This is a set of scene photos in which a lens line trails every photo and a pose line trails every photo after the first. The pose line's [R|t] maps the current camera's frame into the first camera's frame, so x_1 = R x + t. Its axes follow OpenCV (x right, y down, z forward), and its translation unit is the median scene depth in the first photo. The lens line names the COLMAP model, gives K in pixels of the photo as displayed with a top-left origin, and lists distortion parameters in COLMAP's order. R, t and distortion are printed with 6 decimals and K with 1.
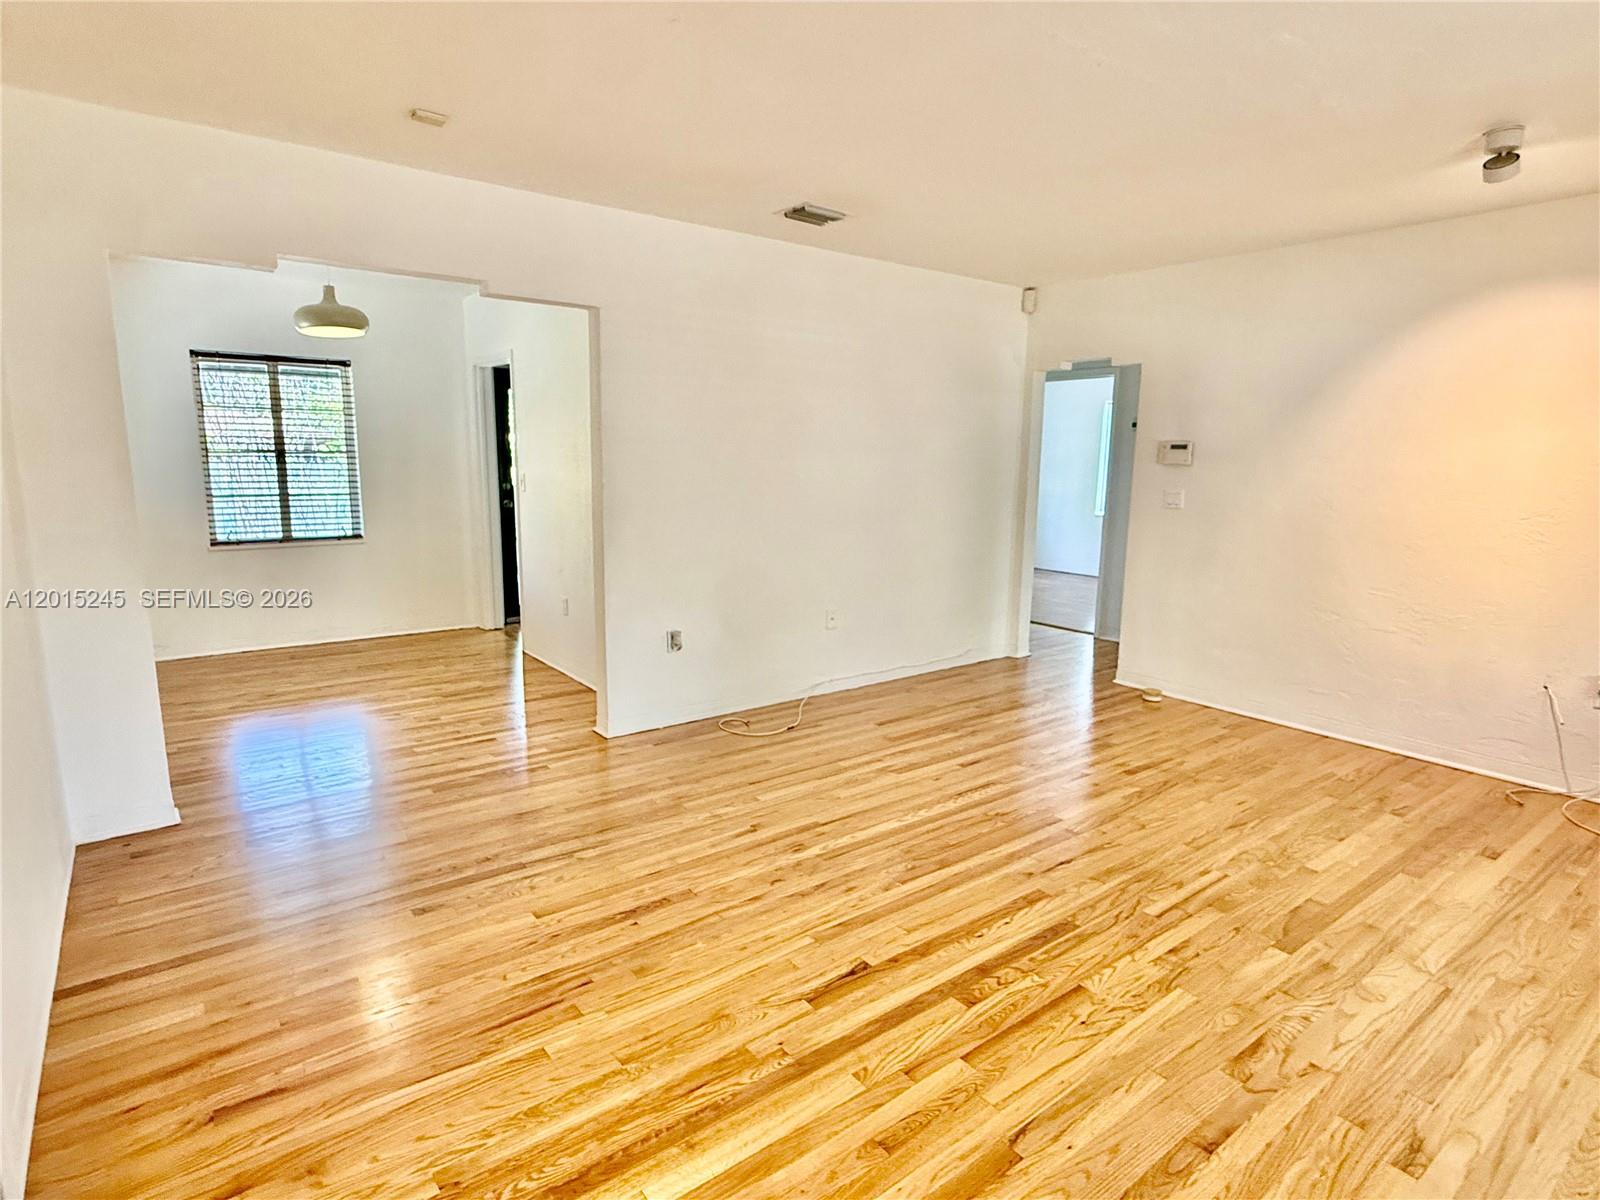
lens RADIAL K [[866.0, 0, 803.8], [0, 866.0, 599.7], [0, 0, 1]] dist [-0.000768, 0.000874]
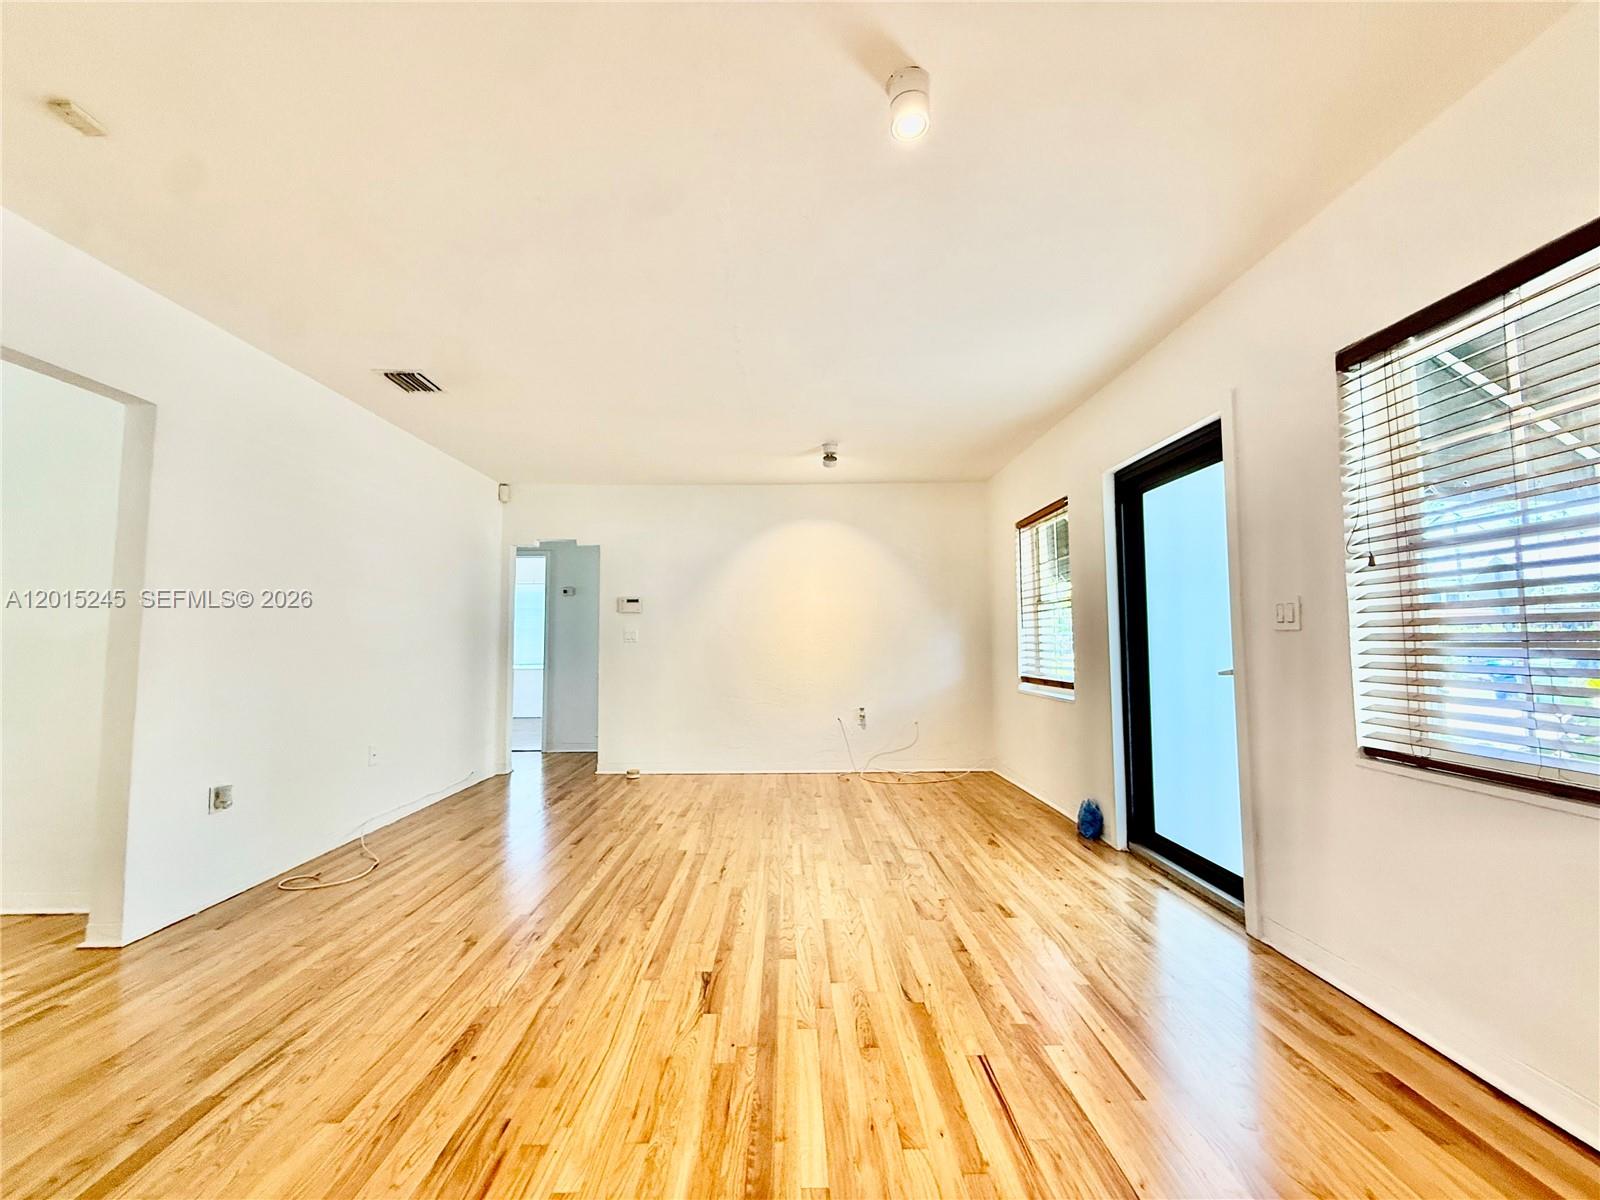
lens RADIAL K [[639.9, 0, 798.4], [0, 639.9, 600.1], [0, 0, 1]] dist [0.000379, -0.000428]
pose [[0.593434, 0.034689, 0.804135, -0.494688], [0.152894, 0.976022, -0.154936, 0.064146], [-0.790228, 0.214891, 0.573901, 0.240529]]
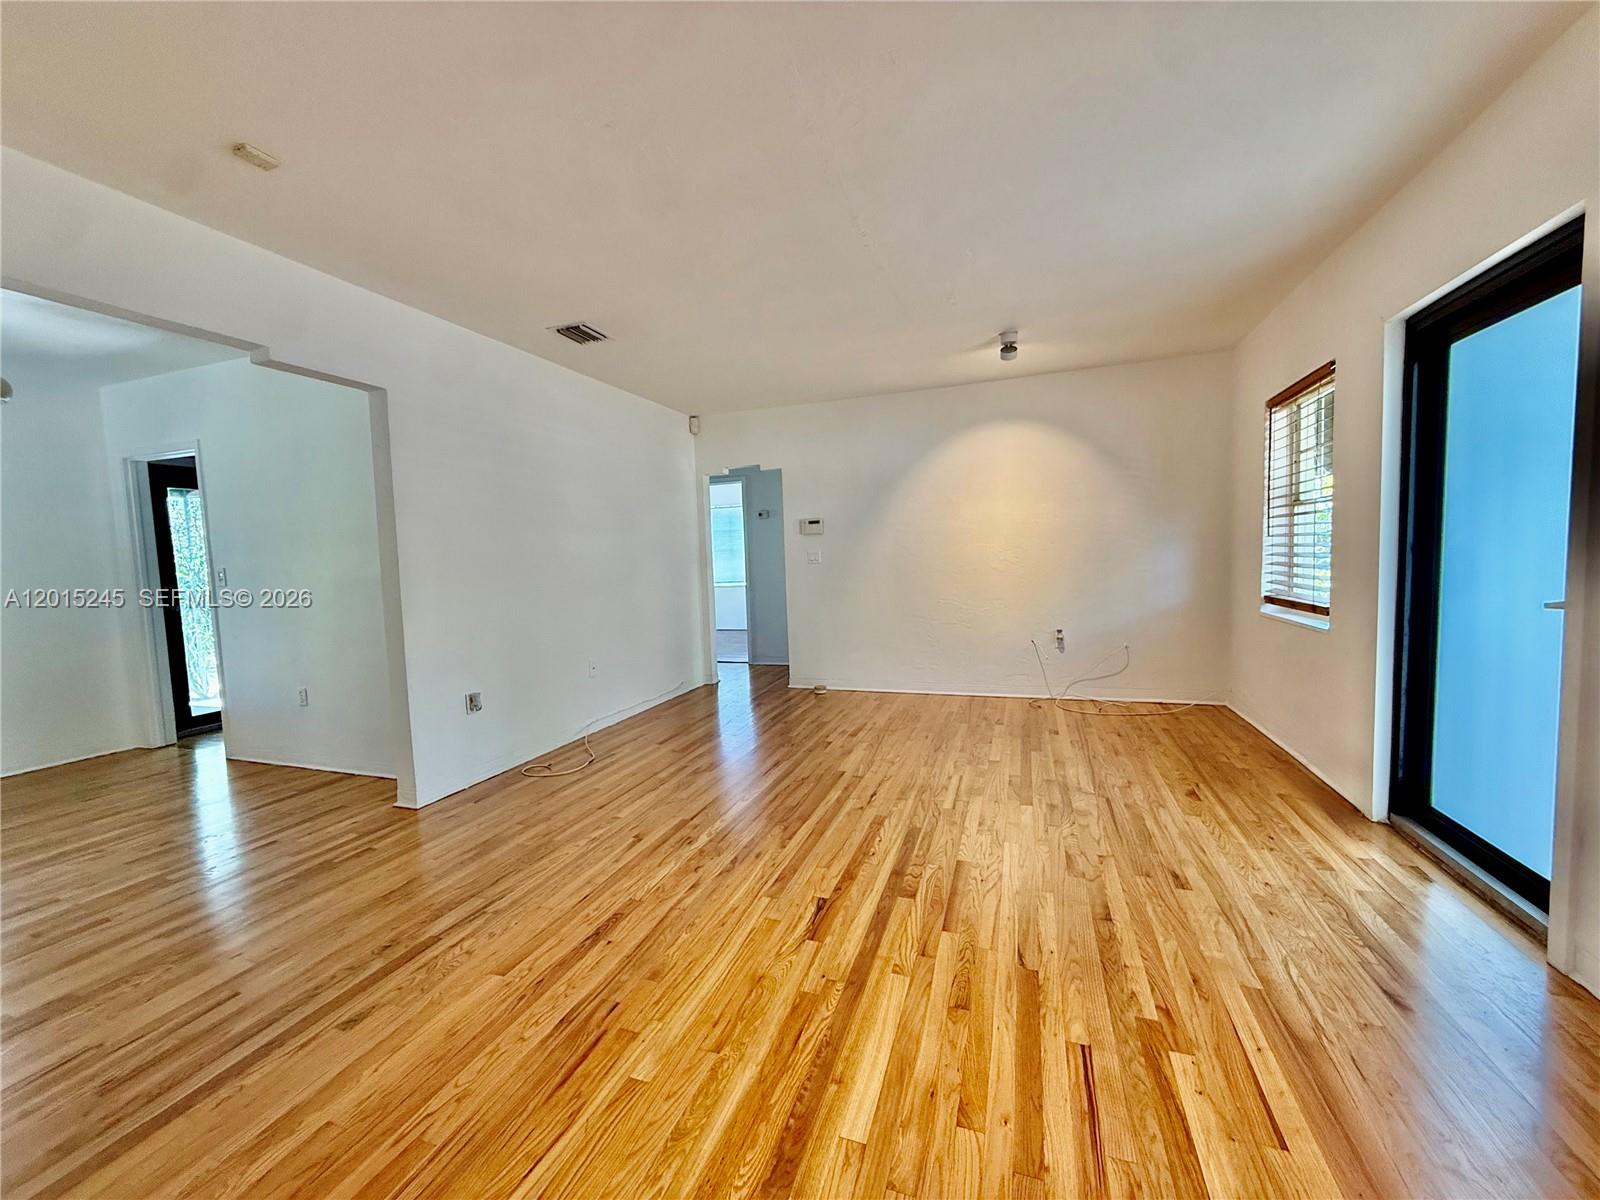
lens RADIAL K [[639.9, 0, 798.4], [0, 639.9, 599.6], [0, 0, 1]] dist [0.000379, -0.000428]
pose [[0.836576, -0.081801, 0.541710, -0.353852], [0.140545, 0.987744, -0.067891, 0.048919], [-0.529517, 0.132931, 0.837819, 0.169853]]
